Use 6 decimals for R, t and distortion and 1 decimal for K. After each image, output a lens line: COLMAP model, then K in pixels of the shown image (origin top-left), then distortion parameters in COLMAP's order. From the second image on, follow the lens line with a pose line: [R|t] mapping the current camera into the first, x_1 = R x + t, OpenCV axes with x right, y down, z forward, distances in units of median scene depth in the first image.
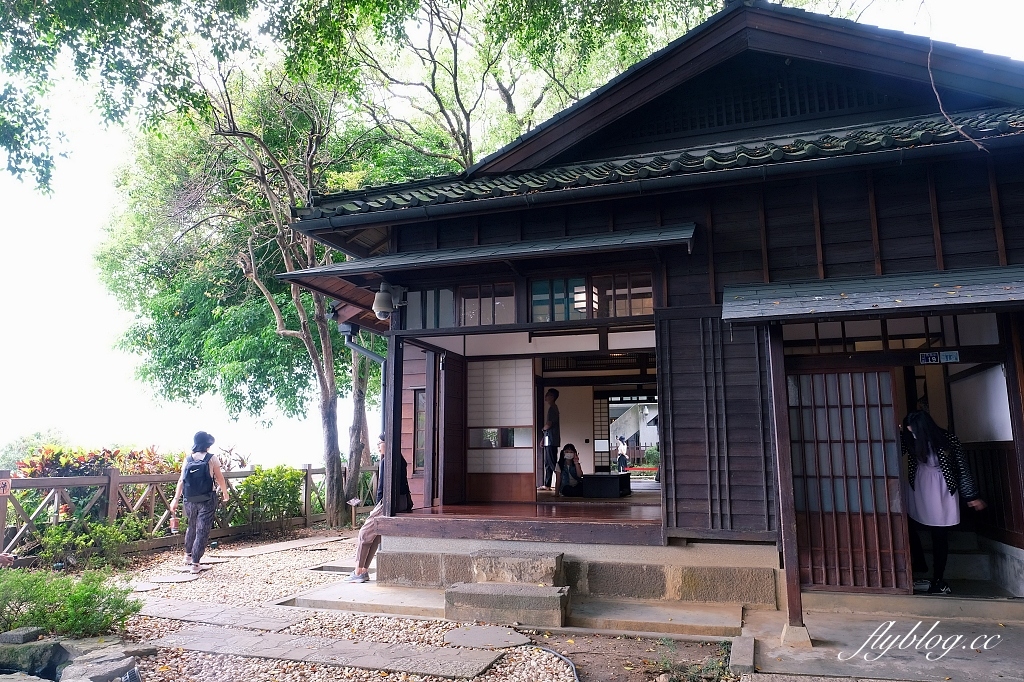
lens RADIAL K [[719.9, 0, 512.0], [0, 719.9, 341.0], [0, 0, 1]] dist [-0.027990, 0.008681]
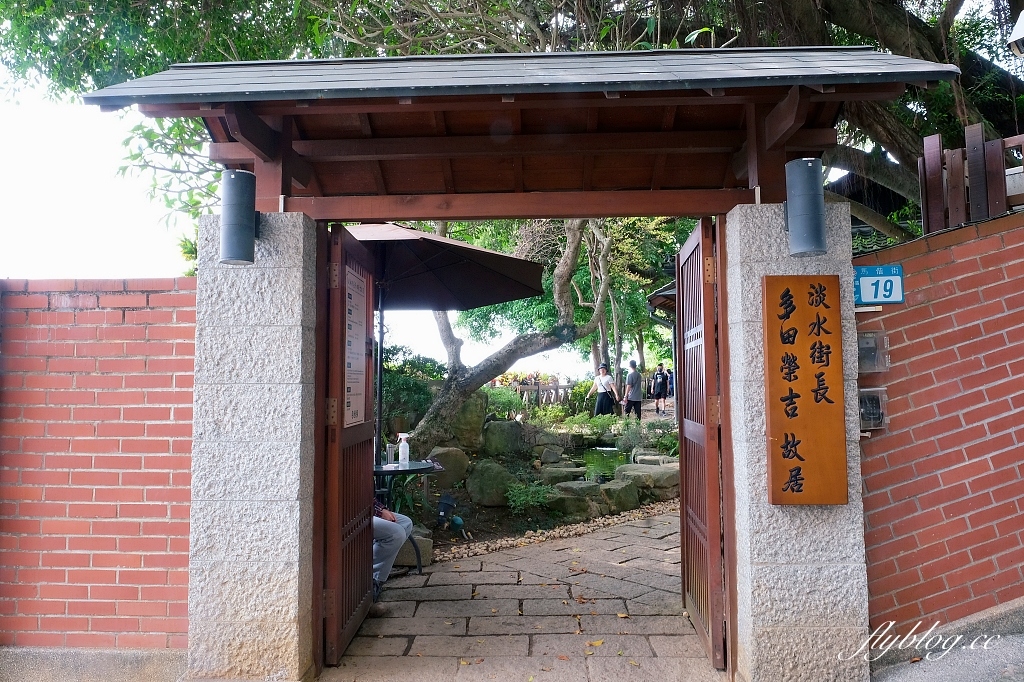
lens RADIAL K [[719.9, 0, 512.0], [0, 719.9, 341.0], [0, 0, 1]] dist [-0.027990, 0.008681]
pose [[0.994233, -0.009310, -0.106839, -0.507434], [0.019965, 0.994877, 0.099099, -0.160418], [0.105369, -0.100660, 0.989325, -1.169005]]
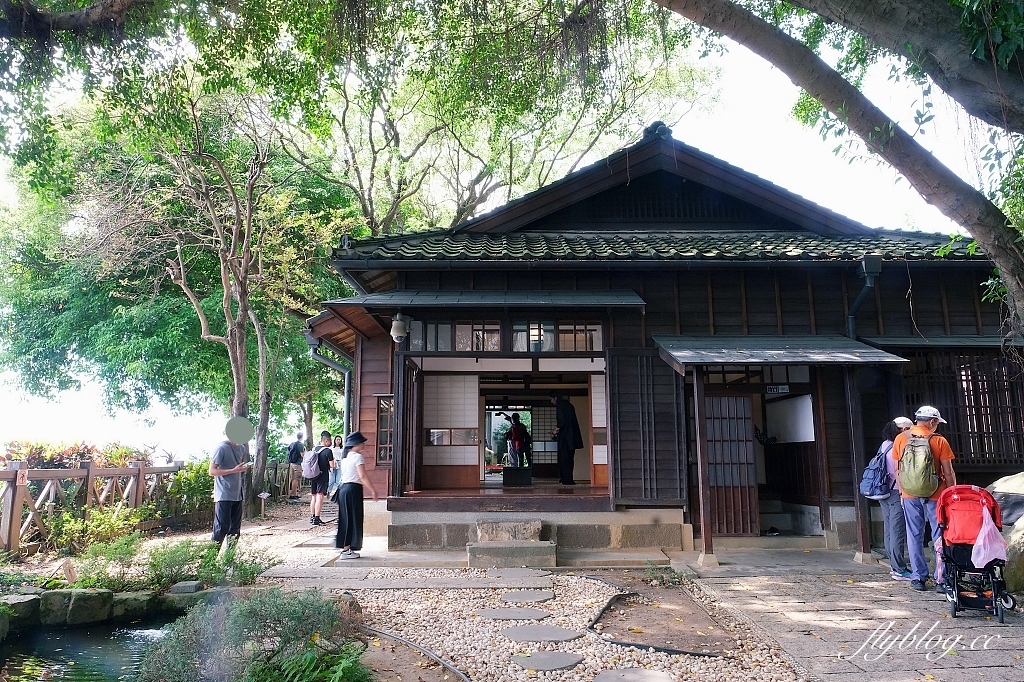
lens RADIAL K [[719.9, 0, 512.0], [0, 719.9, 341.0], [0, 0, 1]] dist [-0.027990, 0.008681]
pose [[0.944608, 0.054804, 0.323592, -0.393621], [-0.052442, 0.998495, -0.016021, -0.022070], [-0.323983, -0.001837, 0.946061, -0.266012]]
